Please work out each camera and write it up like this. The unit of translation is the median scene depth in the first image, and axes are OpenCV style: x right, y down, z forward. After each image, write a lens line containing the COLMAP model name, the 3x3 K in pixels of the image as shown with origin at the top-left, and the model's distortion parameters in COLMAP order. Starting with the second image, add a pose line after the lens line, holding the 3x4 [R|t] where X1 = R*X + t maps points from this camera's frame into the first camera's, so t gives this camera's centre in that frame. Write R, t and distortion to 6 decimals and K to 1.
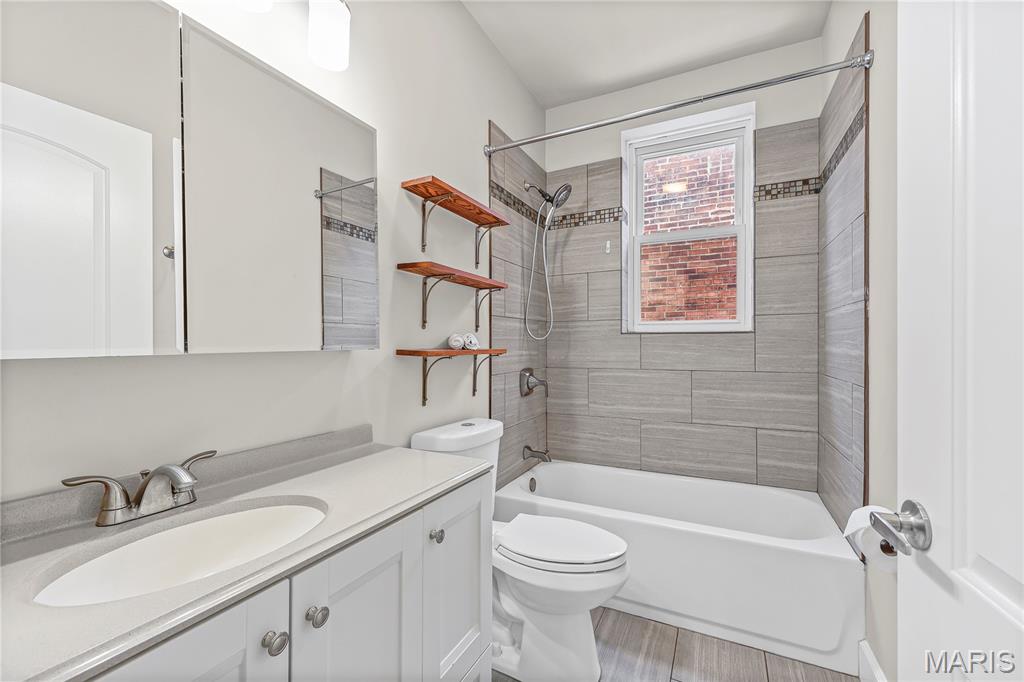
lens RADIAL K [[415.8, 0, 515.4], [0, 415.8, 344.7], [0, 0, 1]] dist [-0.000562, 0.000188]
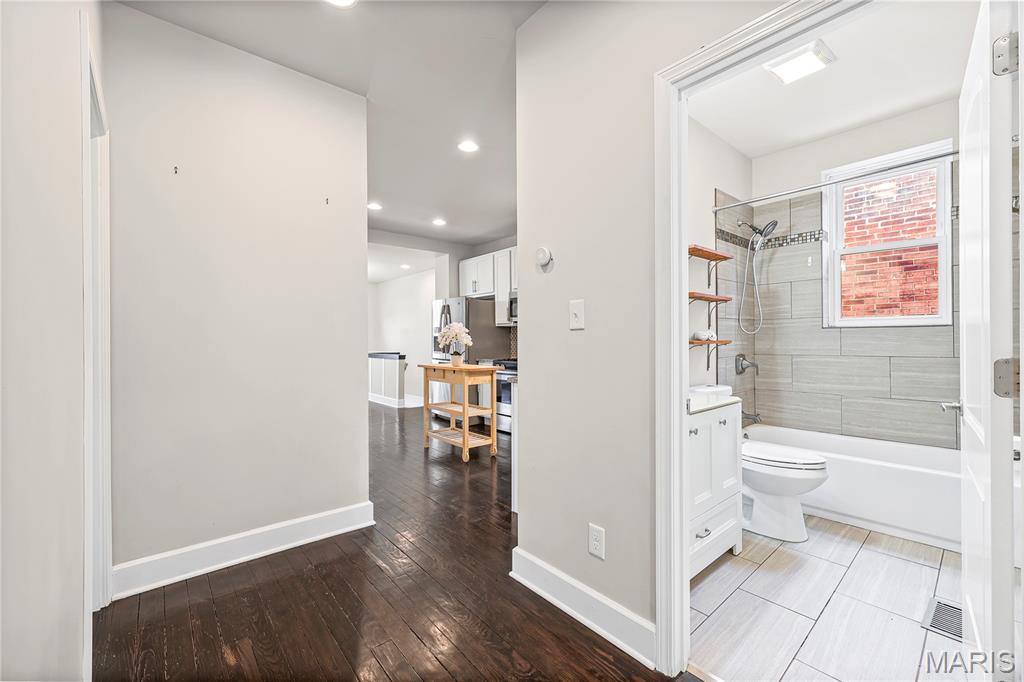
lens RADIAL K [[411.9, 0, 512.0], [0, 411.9, 341.0], [0, 0, 1]] dist [-0.001458, -0.000024]
pose [[0.920848, -0.006475, -0.389868, -0.142182], [0.008845, 0.999952, 0.004285, -0.000712], [0.389821, -0.007394, 0.920861, -0.583095]]
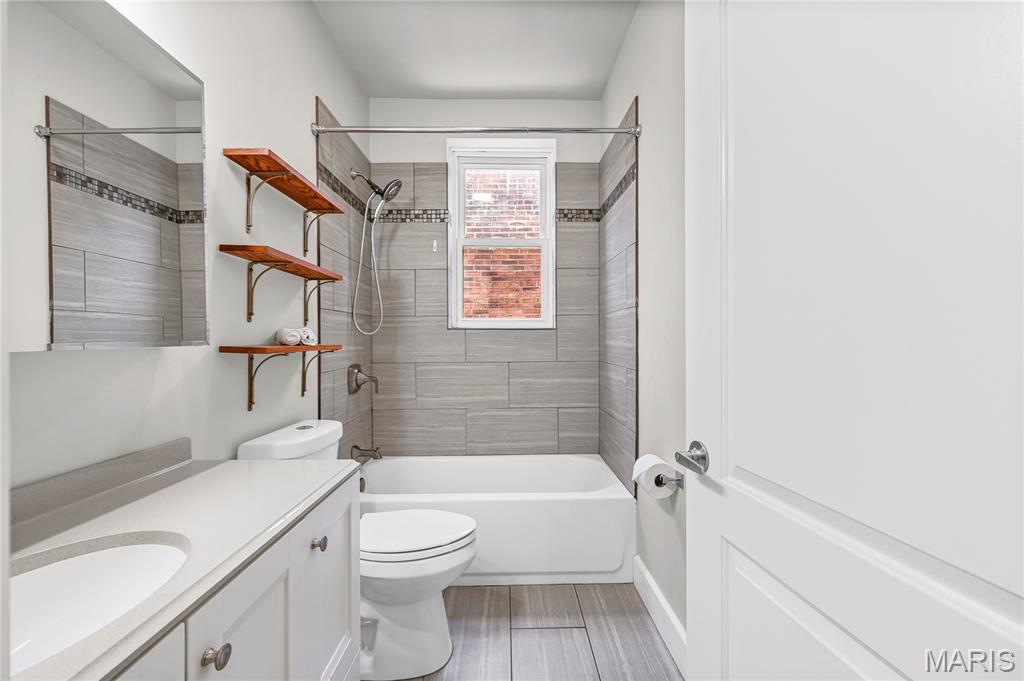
lens RADIAL K [[411.9, 0, 512.0], [0, 411.9, 340.5], [0, 0, 1]] dist [-0.001458, -0.000024]
pose [[0.887554, -0.003673, 0.460688, -0.088700], [0.002485, 0.999992, 0.003184, -0.000691], [-0.460696, -0.001681, 0.887556, -0.009079]]
